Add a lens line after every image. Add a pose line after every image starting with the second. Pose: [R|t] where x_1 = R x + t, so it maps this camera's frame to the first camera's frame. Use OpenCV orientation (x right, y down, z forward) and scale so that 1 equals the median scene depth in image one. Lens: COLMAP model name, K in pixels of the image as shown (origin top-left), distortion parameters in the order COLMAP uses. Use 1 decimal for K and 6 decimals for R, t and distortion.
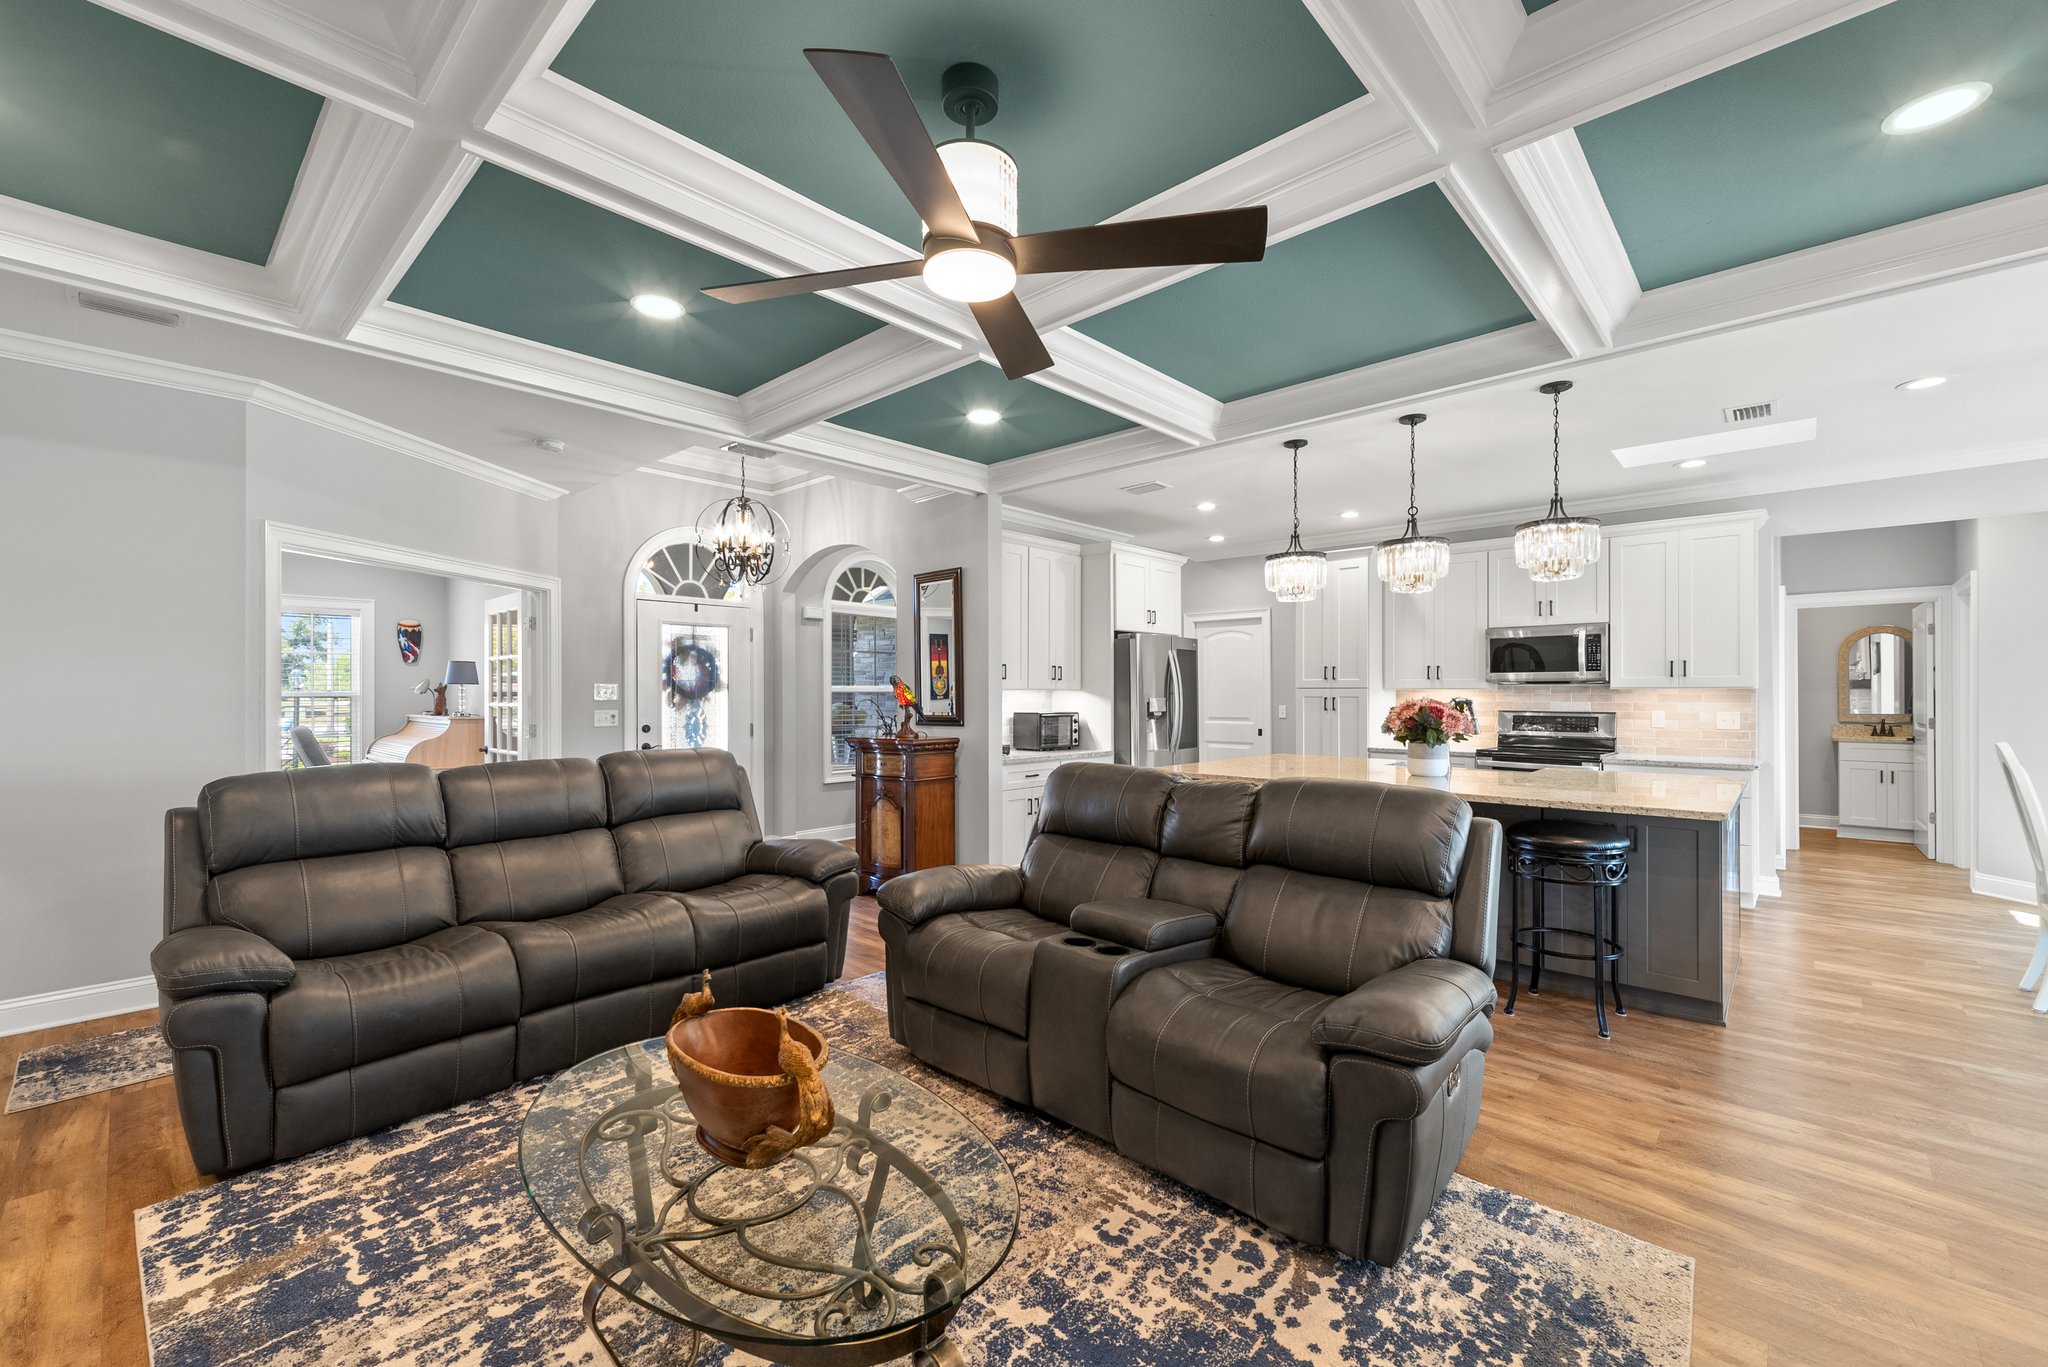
lens RADIAL K [[832.2, 0, 1027.4], [0, 832.2, 691.5], [0, 0, 1]] dist [0.011343, -0.003244]
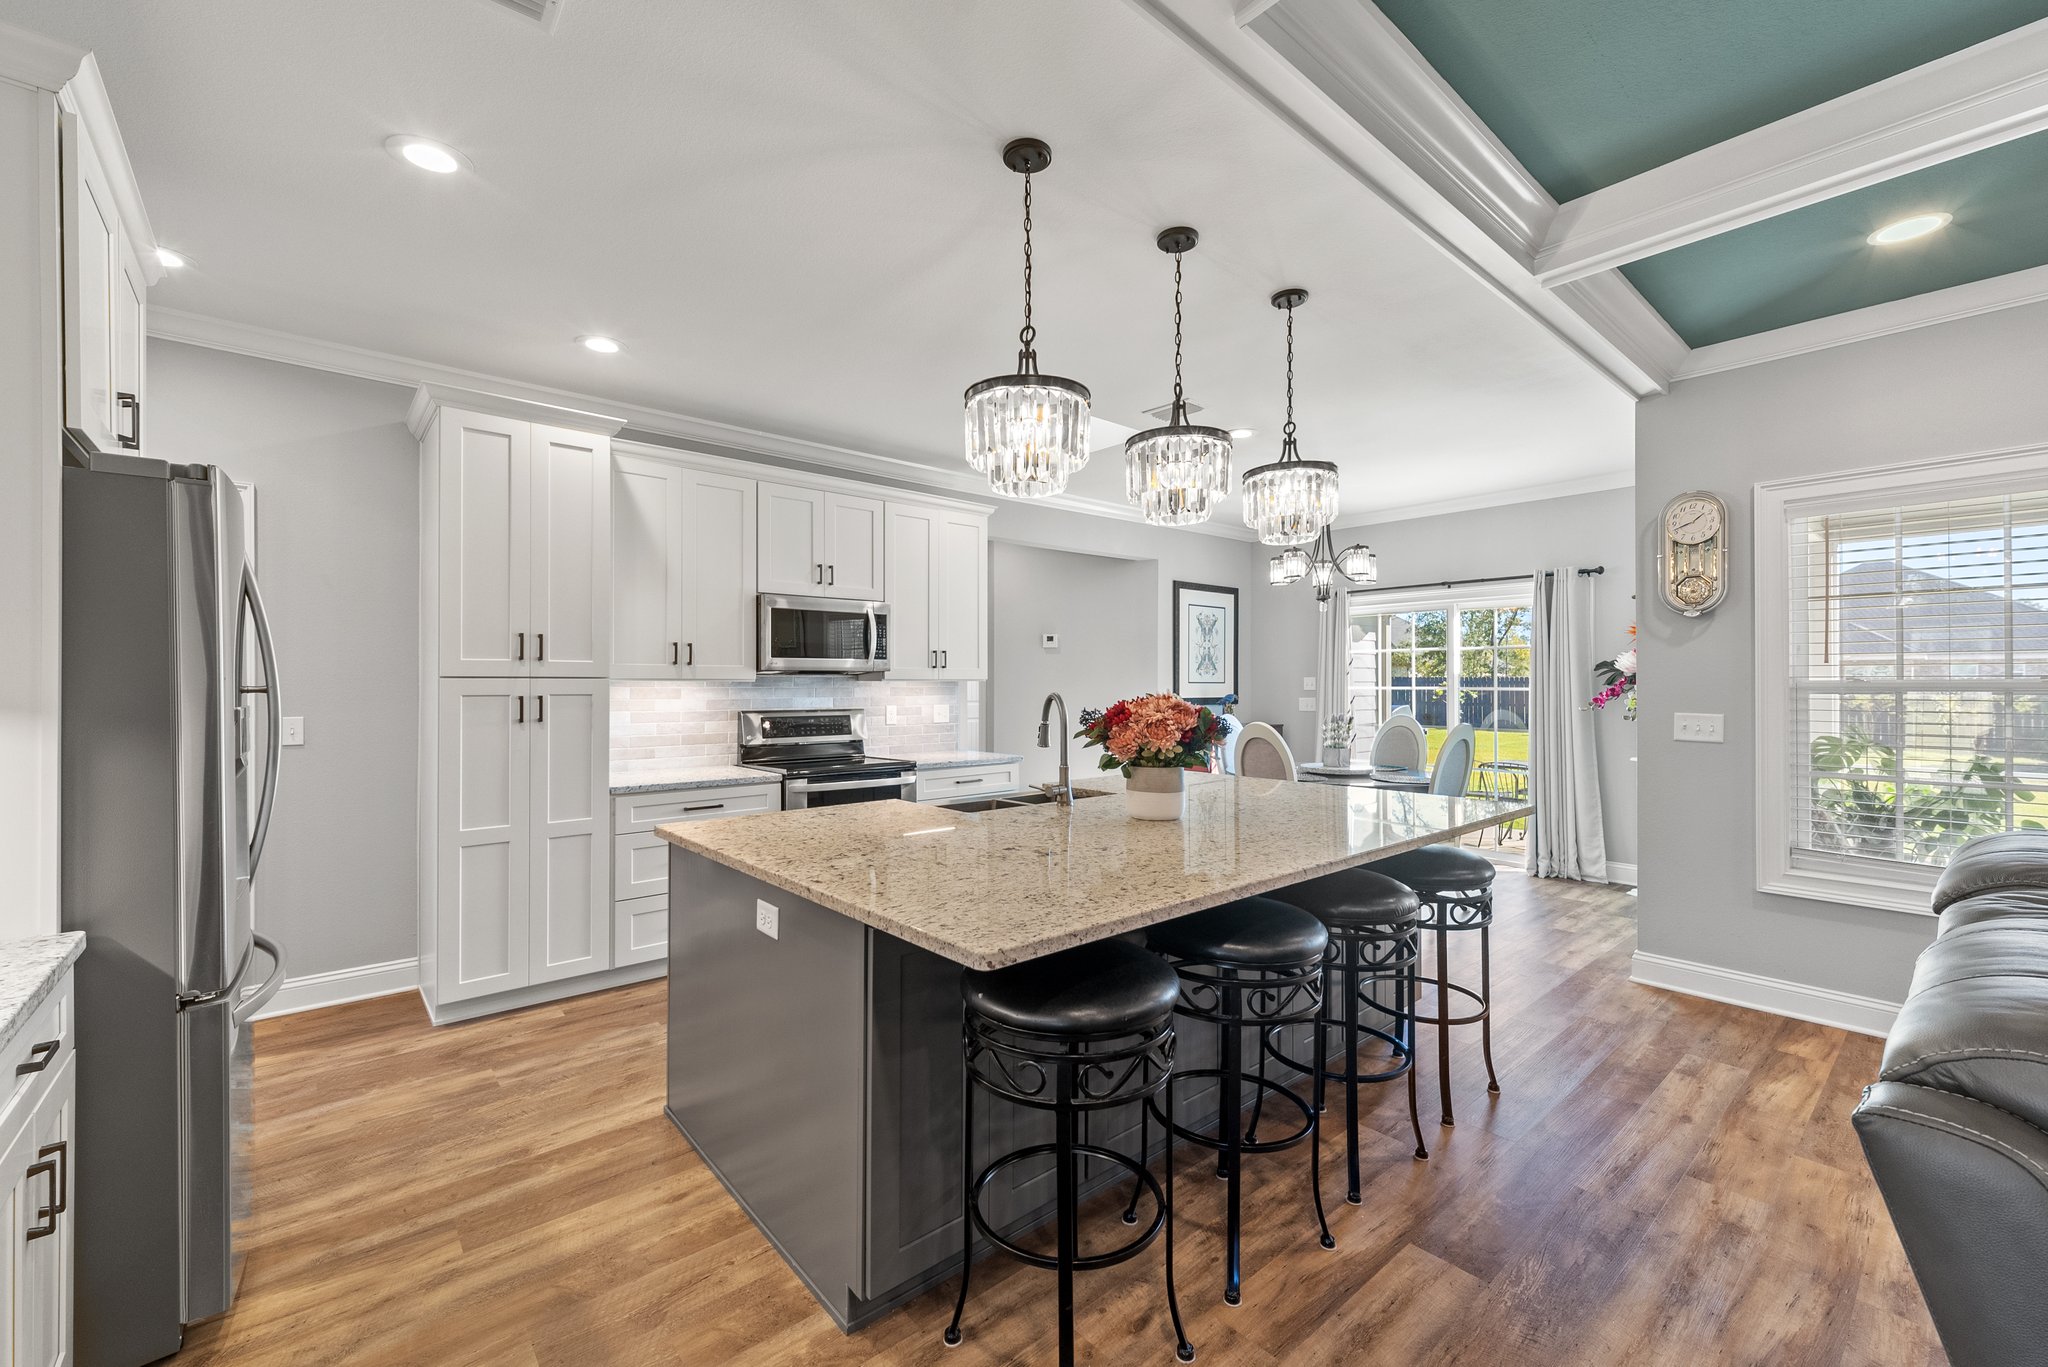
lens RADIAL K [[832.2, 0, 1034.0], [0, 832.2, 679.2], [0, 0, 1]] dist [0.011343, -0.003244]
pose [[0.105118, 0.005705, 0.994443, -0.255914], [0.000360, 0.999983, -0.005775, -0.000536], [-0.994460, 0.000965, 0.105115, 1.680909]]
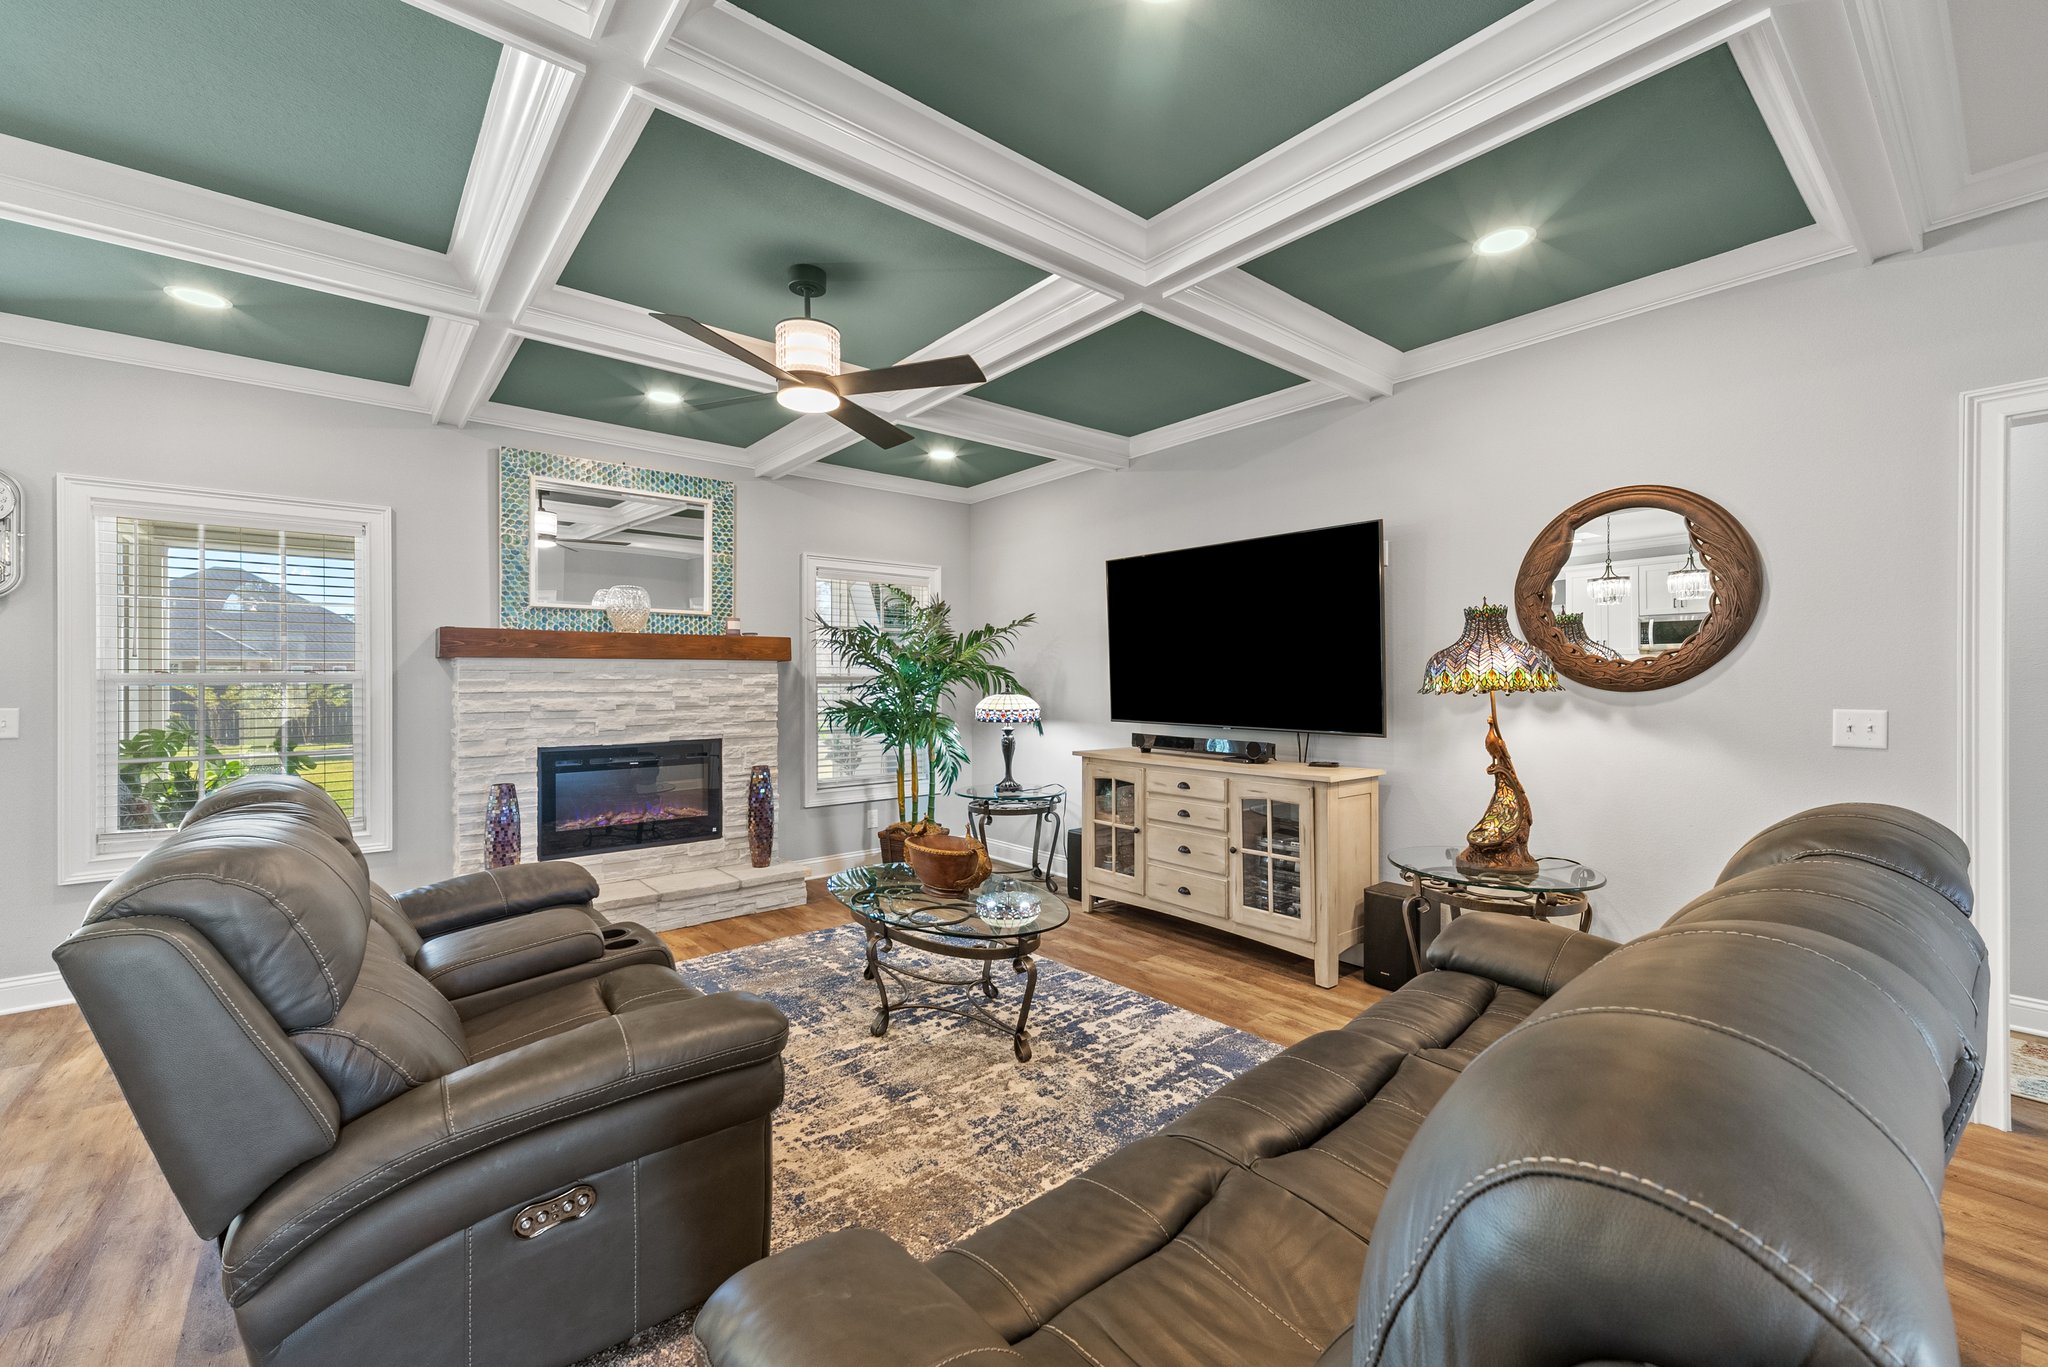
lens RADIAL K [[832.2, 0, 1027.9], [0, 832.2, 678.7], [0, 0, 1]] dist [0.011343, -0.003244]
pose [[-0.991969, 0.005155, 0.126372, -0.479350], [0.004826, 0.999984, -0.002908, 0.014576], [-0.126385, -0.002275, -0.991979, 1.790556]]
